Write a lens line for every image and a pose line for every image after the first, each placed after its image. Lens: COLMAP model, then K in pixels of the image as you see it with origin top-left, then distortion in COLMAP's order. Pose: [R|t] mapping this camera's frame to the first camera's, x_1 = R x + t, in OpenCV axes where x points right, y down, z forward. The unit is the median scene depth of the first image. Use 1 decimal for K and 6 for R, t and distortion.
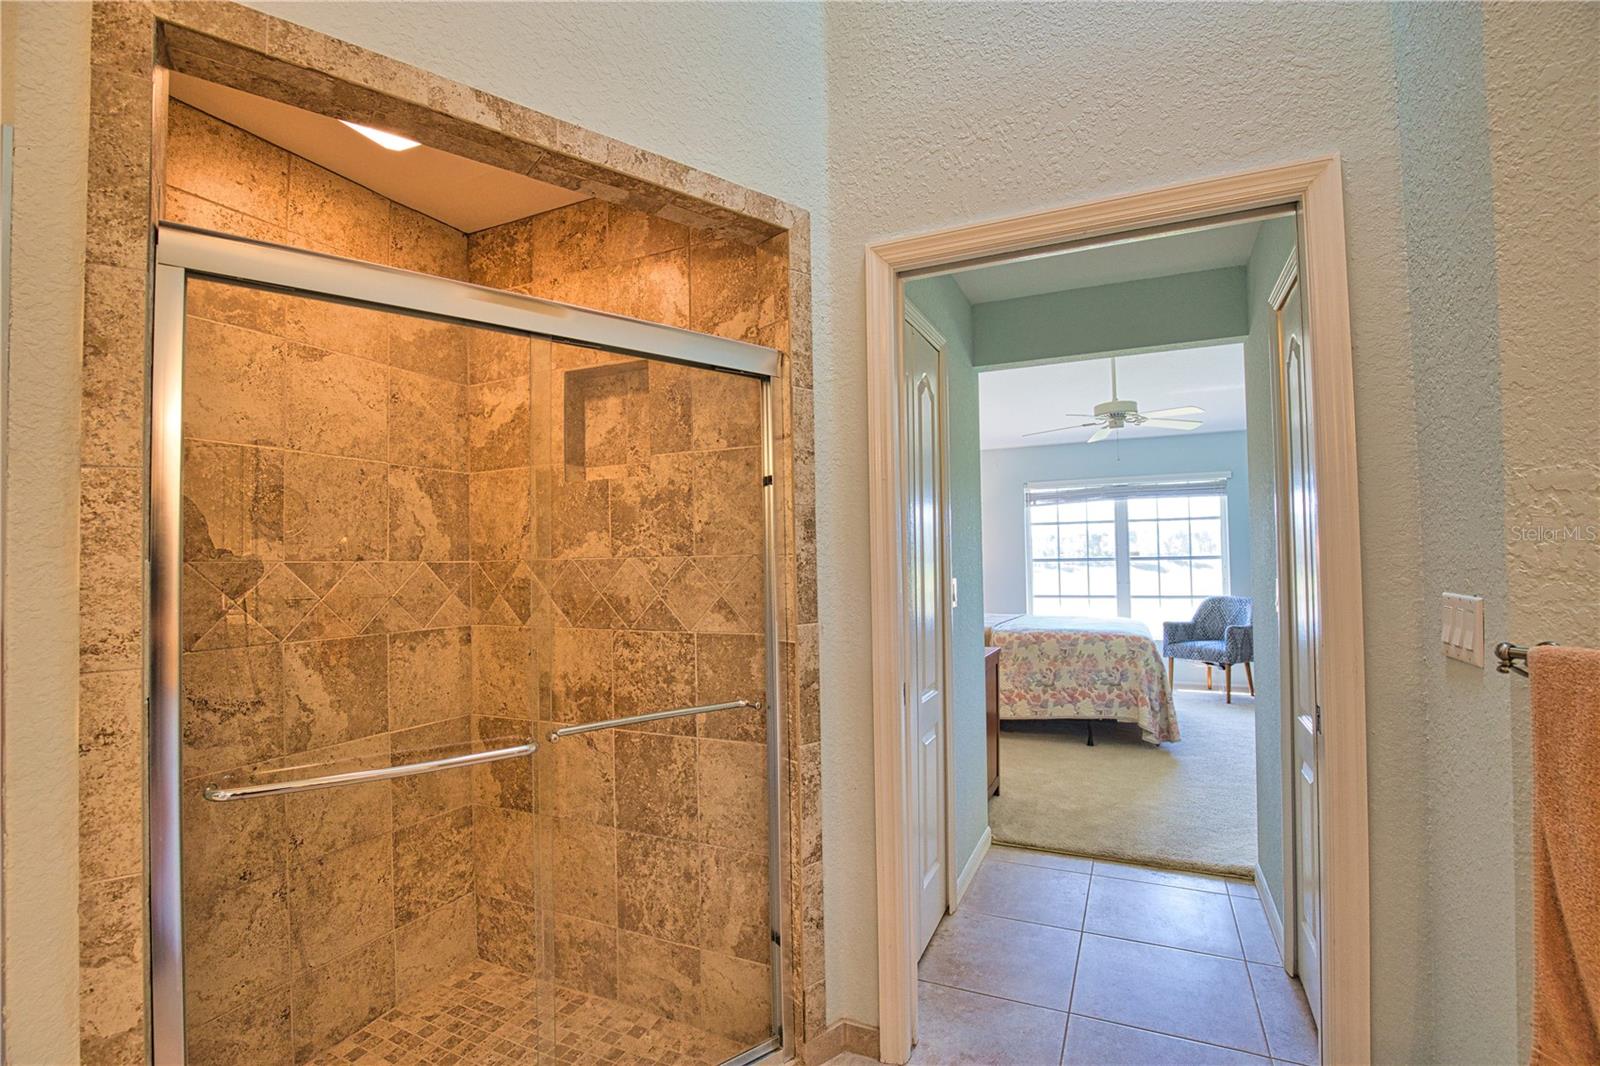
lens RADIAL K [[732.0, 0, 799.8], [0, 732.0, 541.9], [0, 0, 1]] dist [-0.032714, 0.006889]
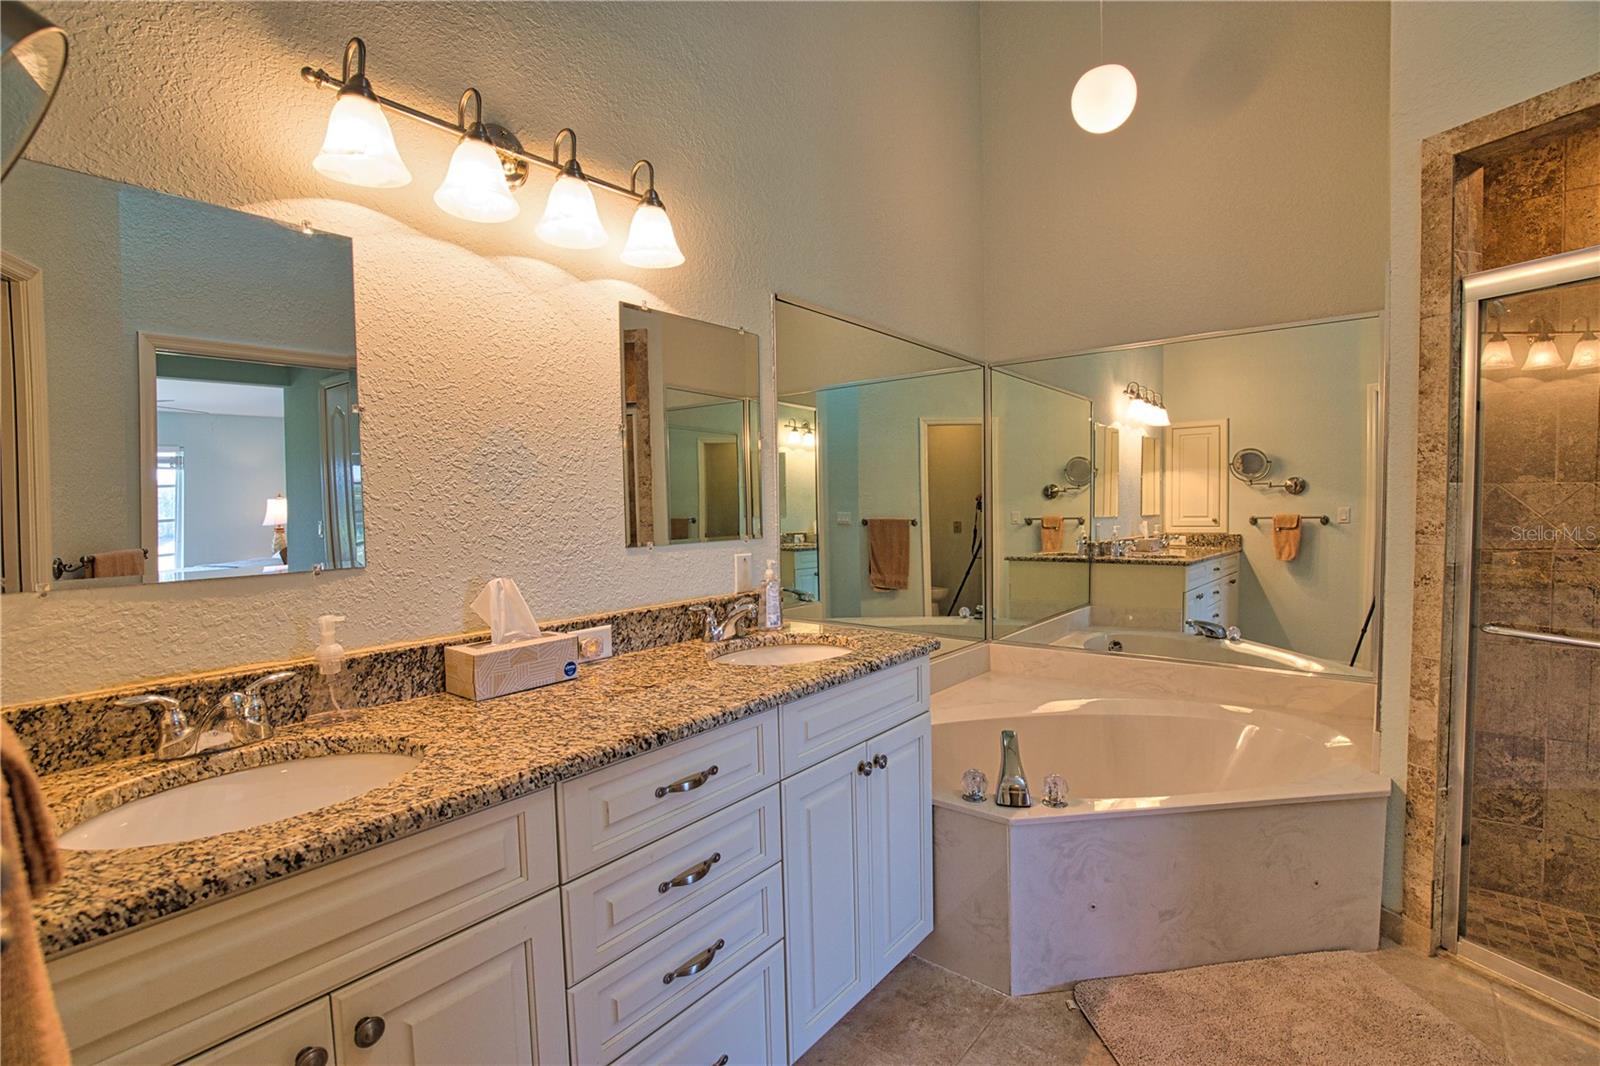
lens RADIAL K [[732.0, 0, 802.6], [0, 732.0, 535.5], [0, 0, 1]] dist [-0.032714, 0.006889]
pose [[-0.252924, 0.066217, -0.965217, 1.202868], [0.045956, 0.997351, 0.056379, -0.018221], [0.966394, -0.030097, -0.255297, -0.076665]]
